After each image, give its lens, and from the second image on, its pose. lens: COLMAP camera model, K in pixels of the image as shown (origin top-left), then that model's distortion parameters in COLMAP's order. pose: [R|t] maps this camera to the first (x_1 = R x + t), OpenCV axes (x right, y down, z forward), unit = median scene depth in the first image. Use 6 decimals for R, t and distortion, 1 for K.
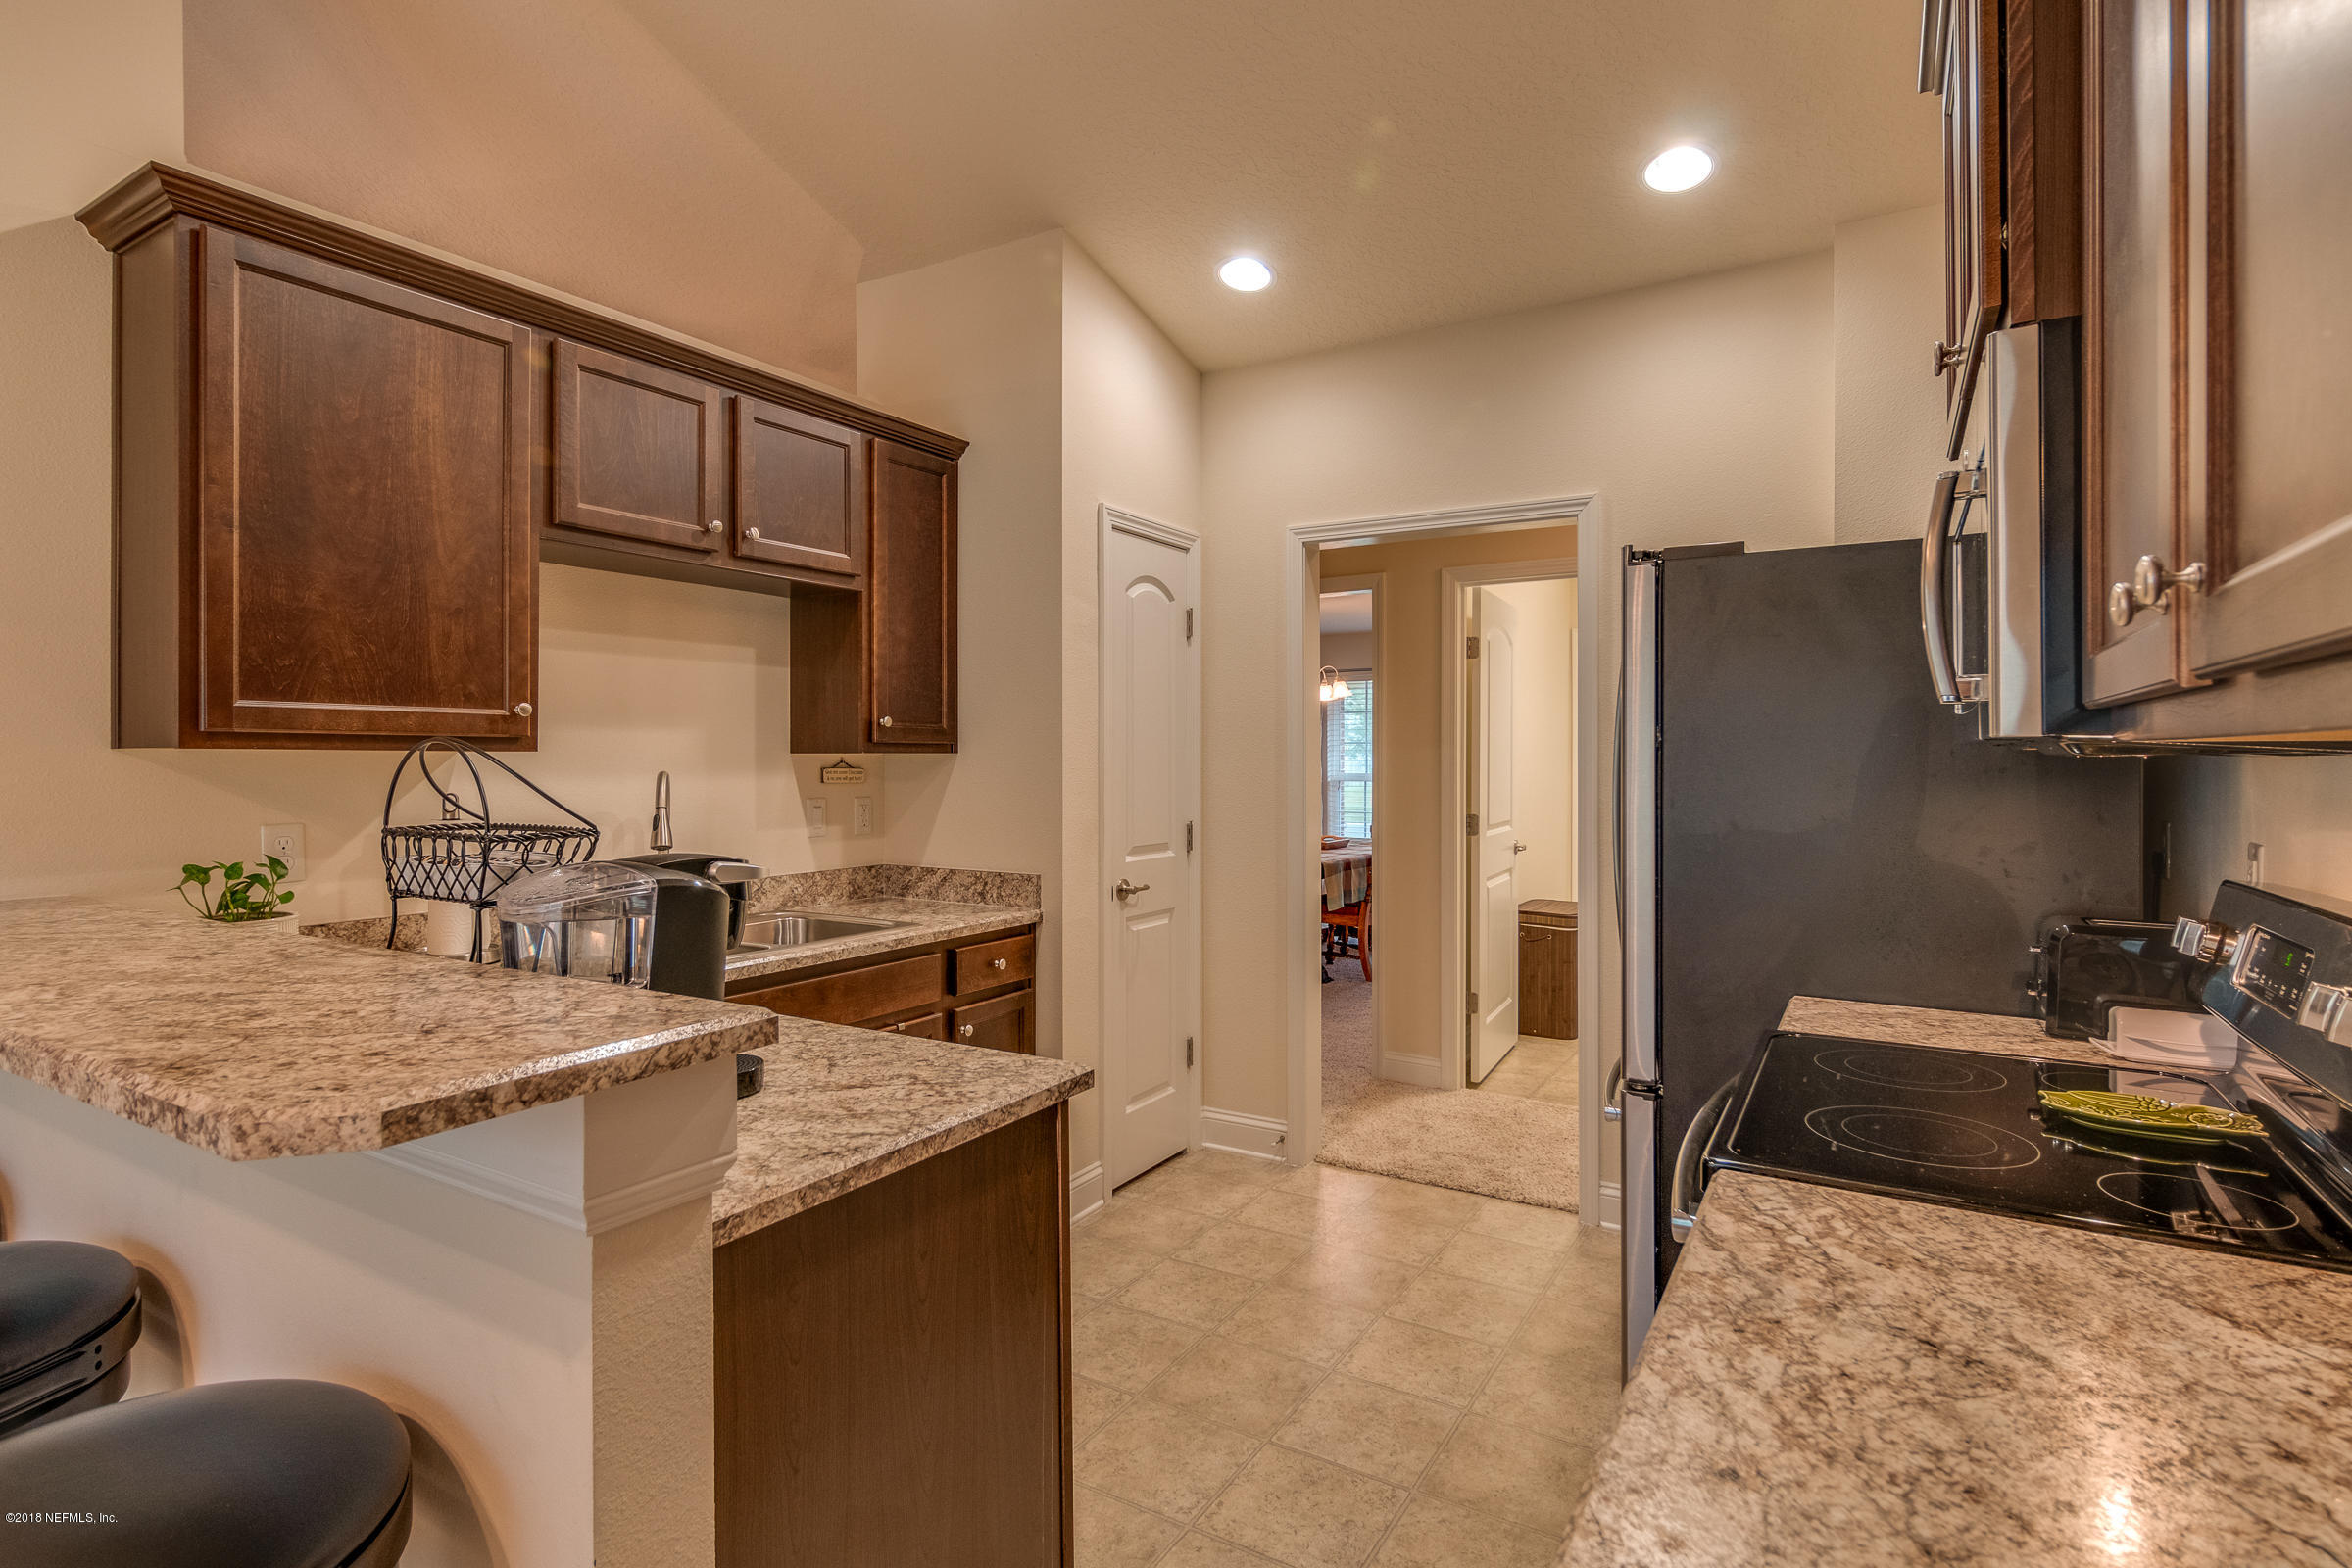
lens RADIAL K [[1183.2, 0, 1166.3], [0, 1183.2, 771.5], [0, 0, 1]] dist [0.002291, 0.000071]
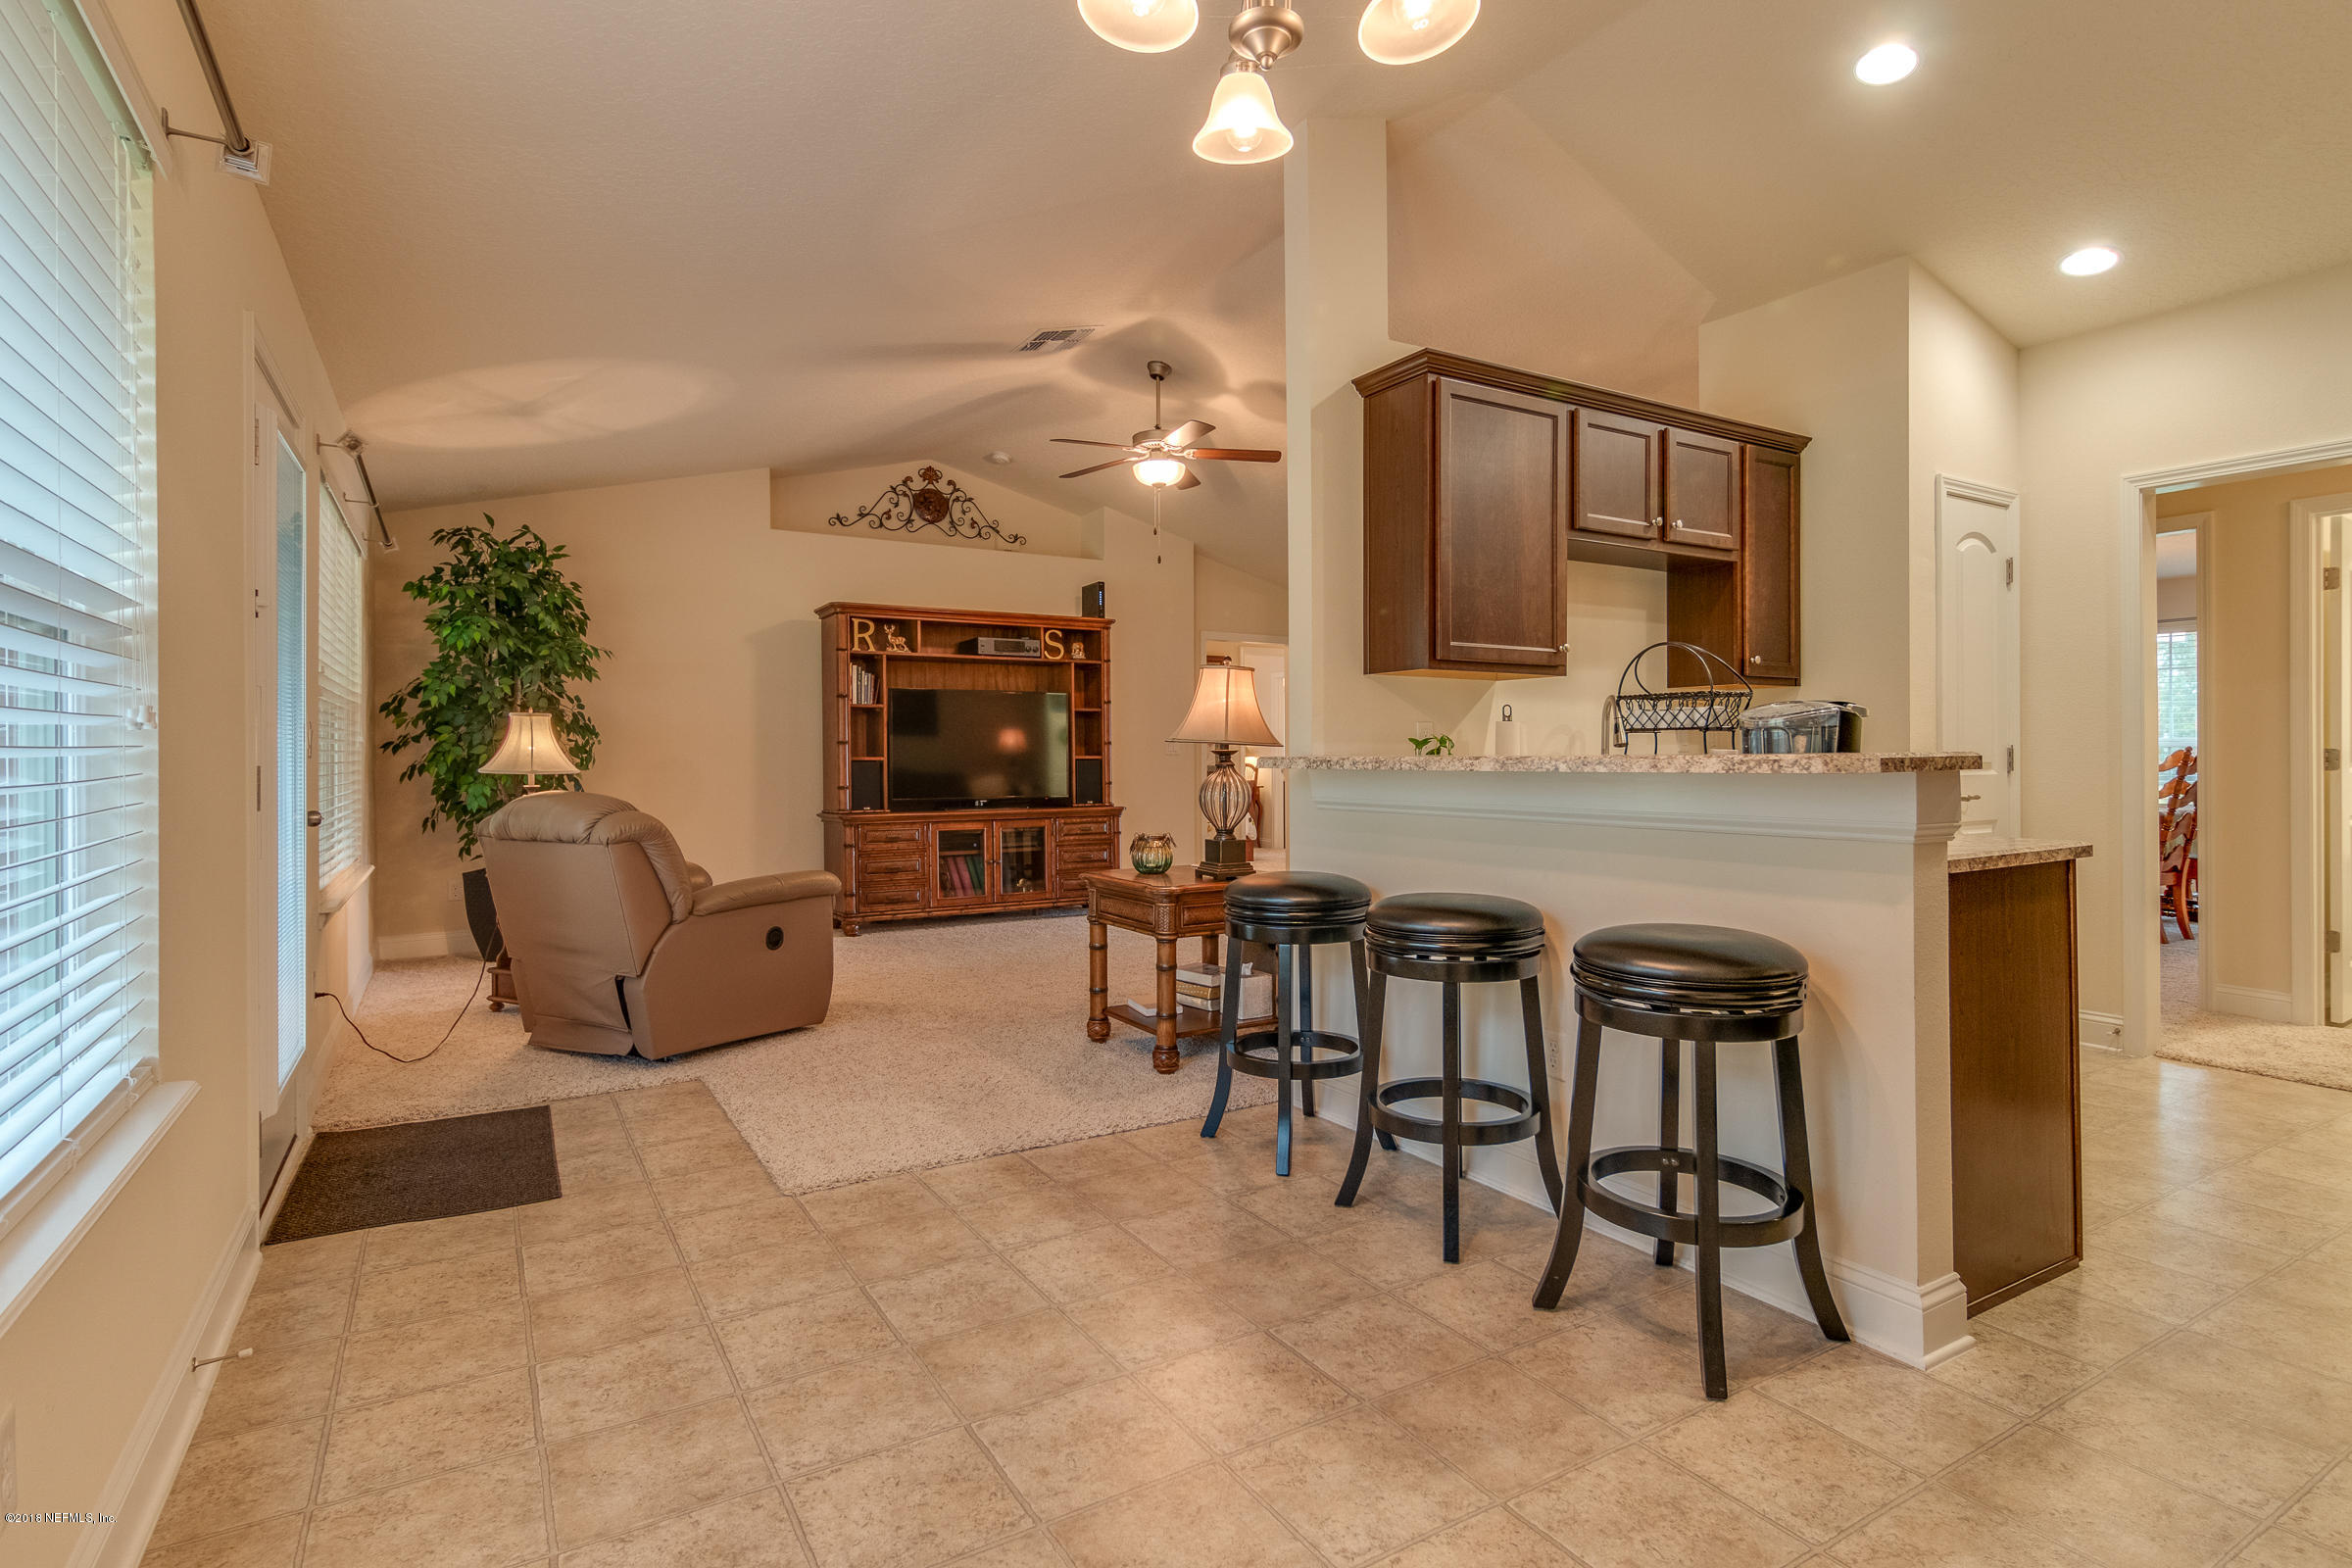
lens RADIAL K [[1183.2, 0, 1172.6], [0, 1183.2, 758.9], [0, 0, 1]] dist [0.002291, 0.000071]
pose [[0.886864, -0.000057, -0.462030, -0.190734], [-0.001915, 0.999991, -0.003799, 0.068838], [0.462026, 0.004254, 0.886856, -0.428888]]
